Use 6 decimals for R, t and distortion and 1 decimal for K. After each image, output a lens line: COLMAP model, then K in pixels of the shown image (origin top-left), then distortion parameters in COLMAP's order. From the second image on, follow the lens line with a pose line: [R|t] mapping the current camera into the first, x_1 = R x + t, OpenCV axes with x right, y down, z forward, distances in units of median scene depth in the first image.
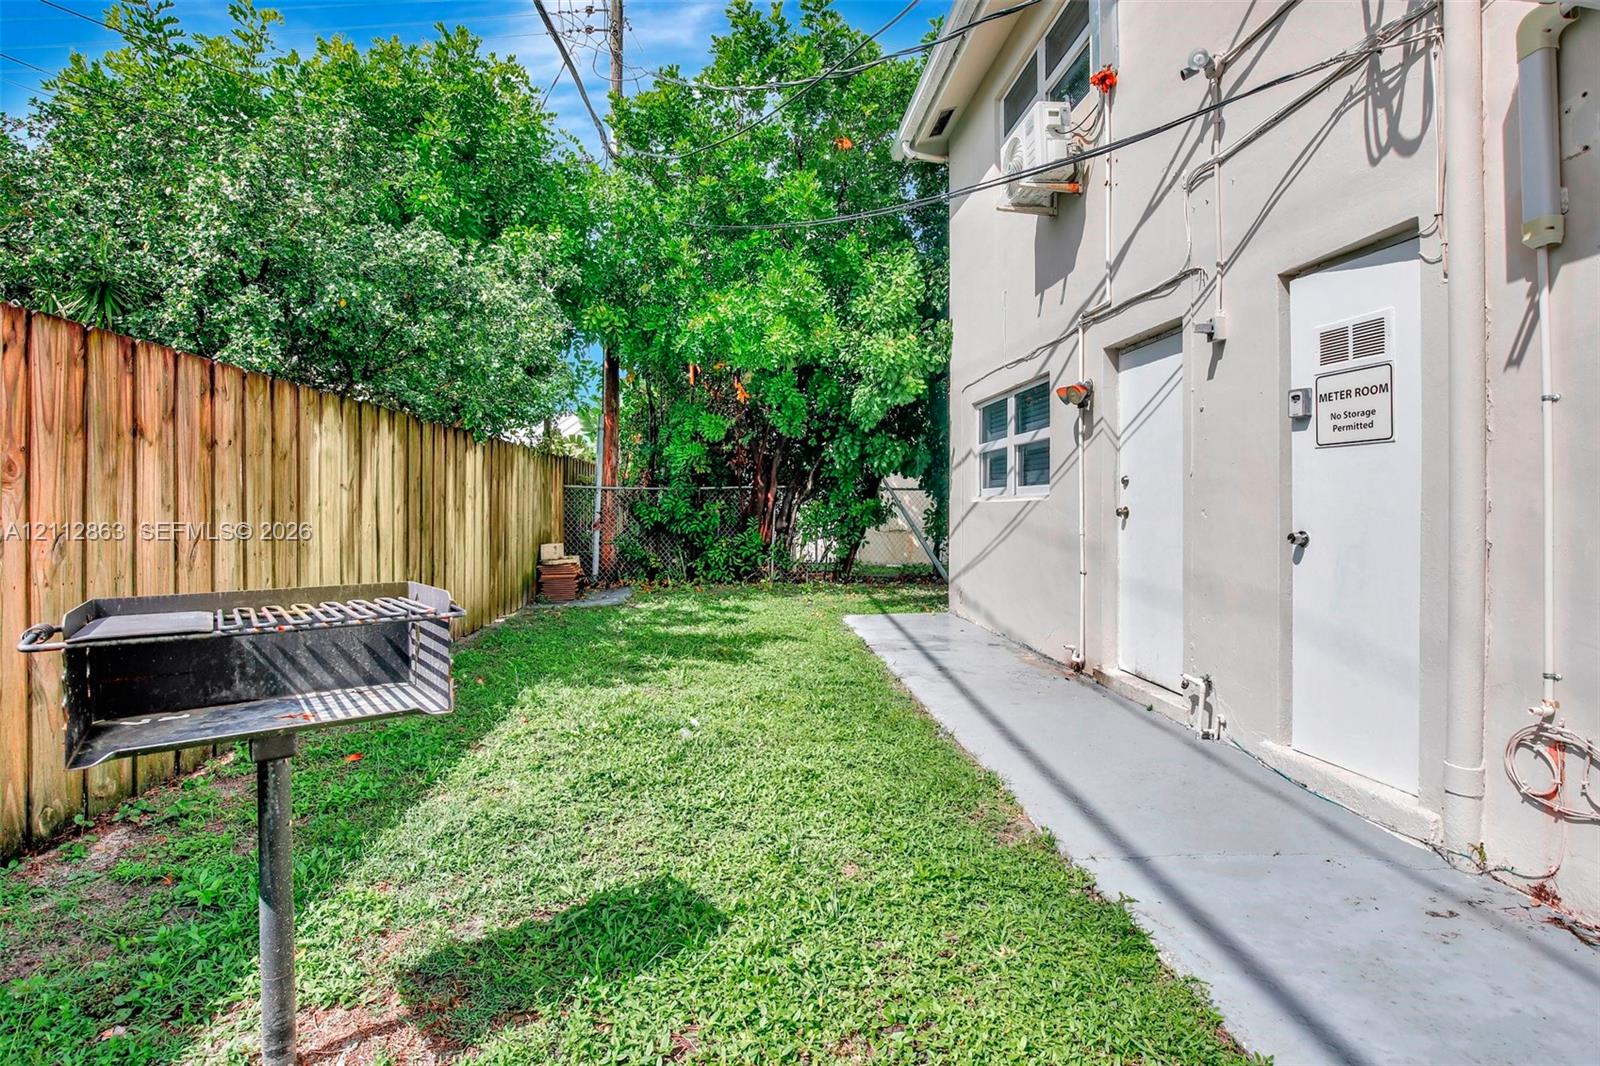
lens RADIAL K [[770.8, 0, 804.8], [0, 770.8, 502.2], [0, 0, 1]] dist [-0.002086, -0.000277]
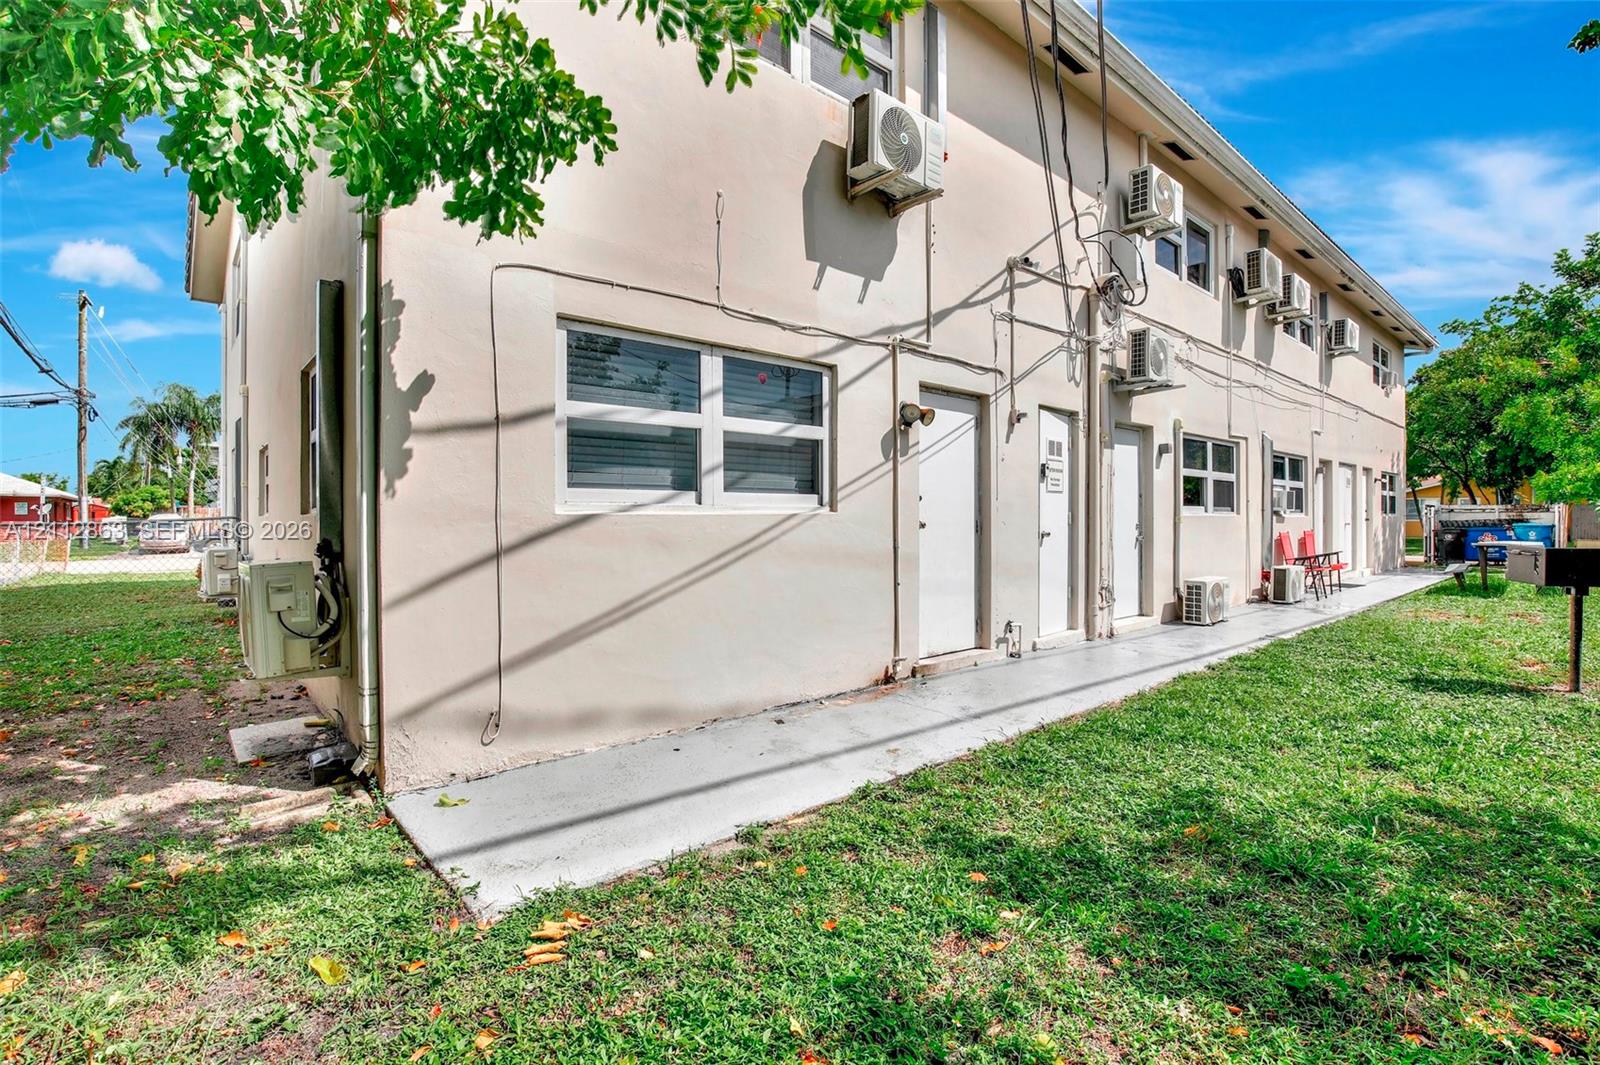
lens RADIAL K [[770.8, 0, 804.8], [0, 770.8, 501.7], [0, 0, 1]] dist [-0.002086, -0.000277]
pose [[-0.619360, 0.001744, 0.785105, -0.440774], [-0.005977, 0.999958, -0.006935, -0.013684], [-0.785084, -0.008988, -0.619324, 2.019514]]
